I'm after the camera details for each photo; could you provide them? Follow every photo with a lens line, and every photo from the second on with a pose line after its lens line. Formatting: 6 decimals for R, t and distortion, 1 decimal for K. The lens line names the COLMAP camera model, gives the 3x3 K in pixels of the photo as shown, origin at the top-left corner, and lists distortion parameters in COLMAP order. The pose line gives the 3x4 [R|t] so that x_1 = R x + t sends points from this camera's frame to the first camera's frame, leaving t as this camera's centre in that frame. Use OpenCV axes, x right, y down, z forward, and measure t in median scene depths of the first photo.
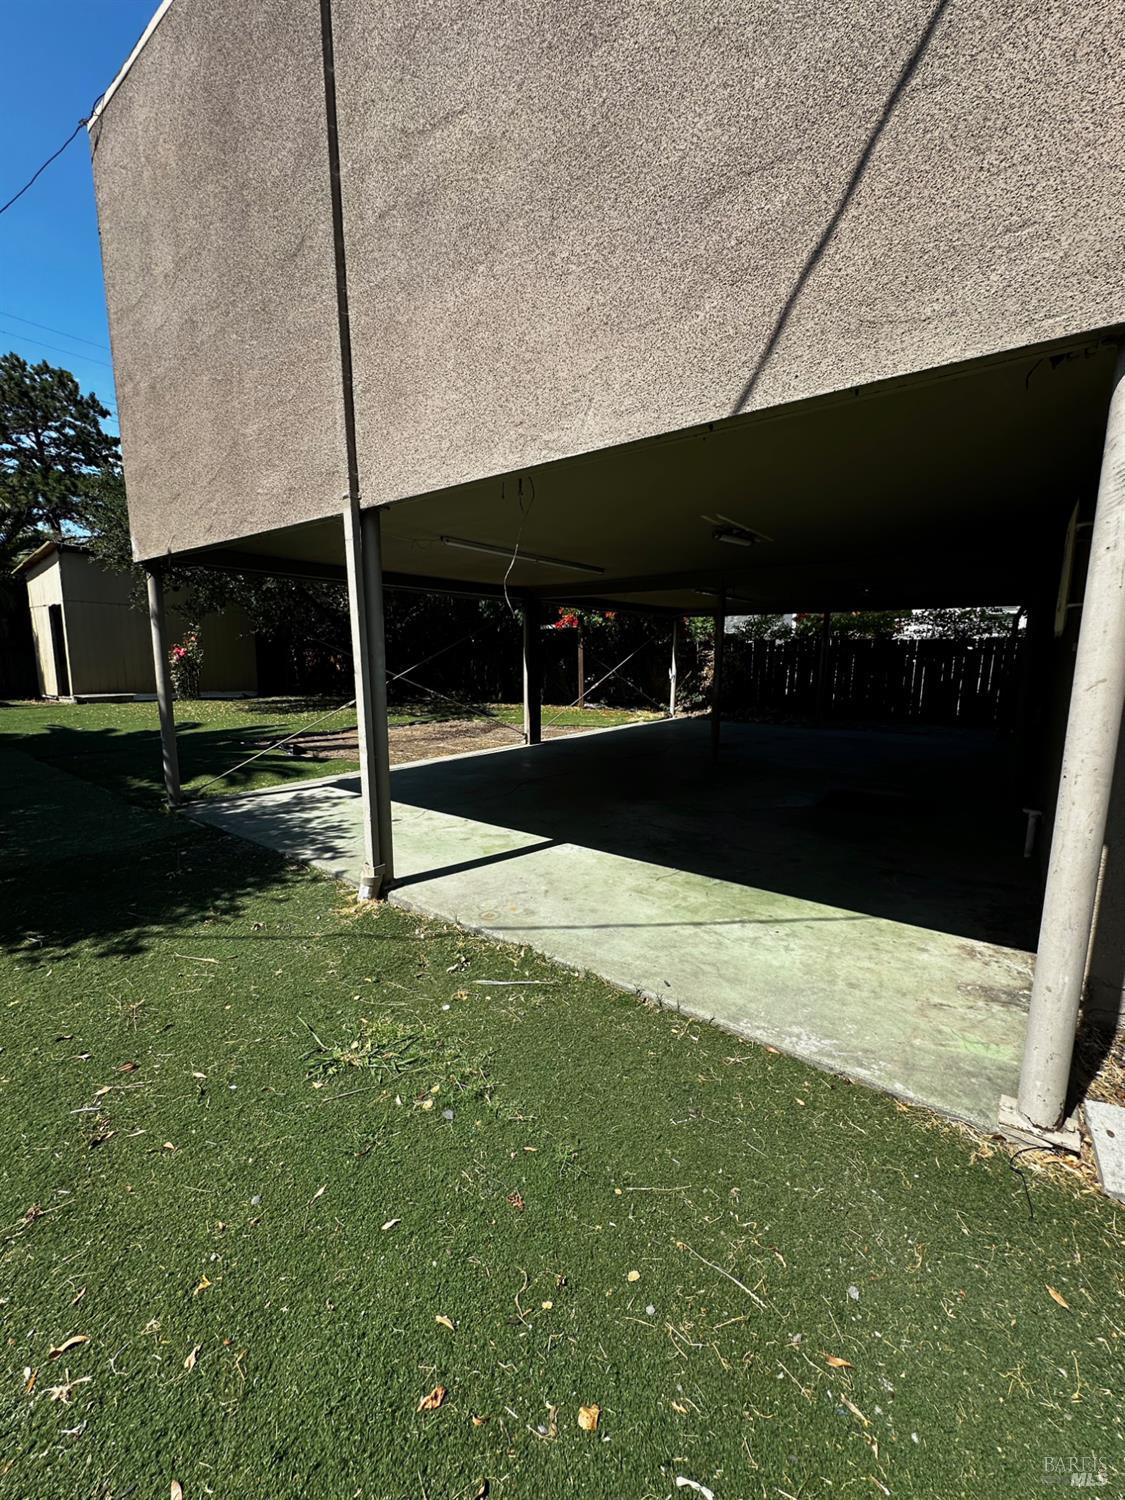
lens RADIAL K [[599.3, 0, 560.1], [0, 599.3, 750.3], [0, 0, 1]] dist [-0.003546, 0.000648]
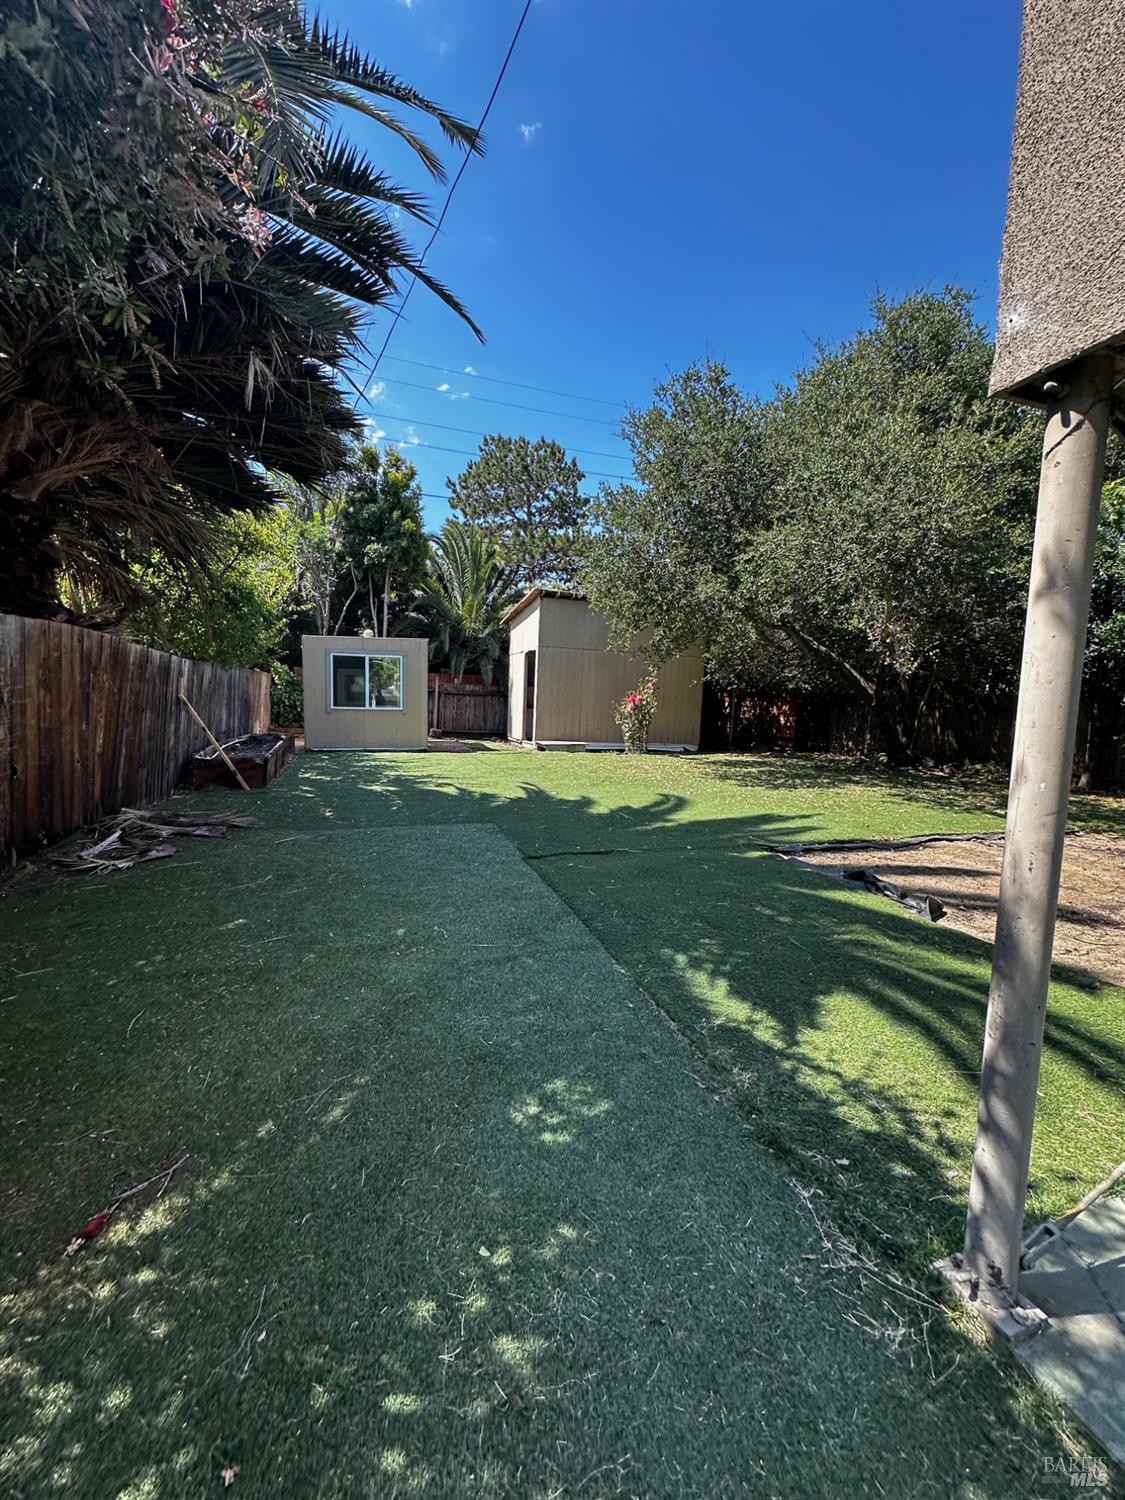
lens RADIAL K [[599.3, 0, 563.6], [0, 599.3, 748.6], [0, 0, 1]] dist [-0.003546, 0.000648]
pose [[0.824191, 0.066758, -0.562364, -0.204596], [-0.112981, 0.992448, -0.047770, -0.035146], [0.554928, 0.102908, 0.825509, 0.199239]]
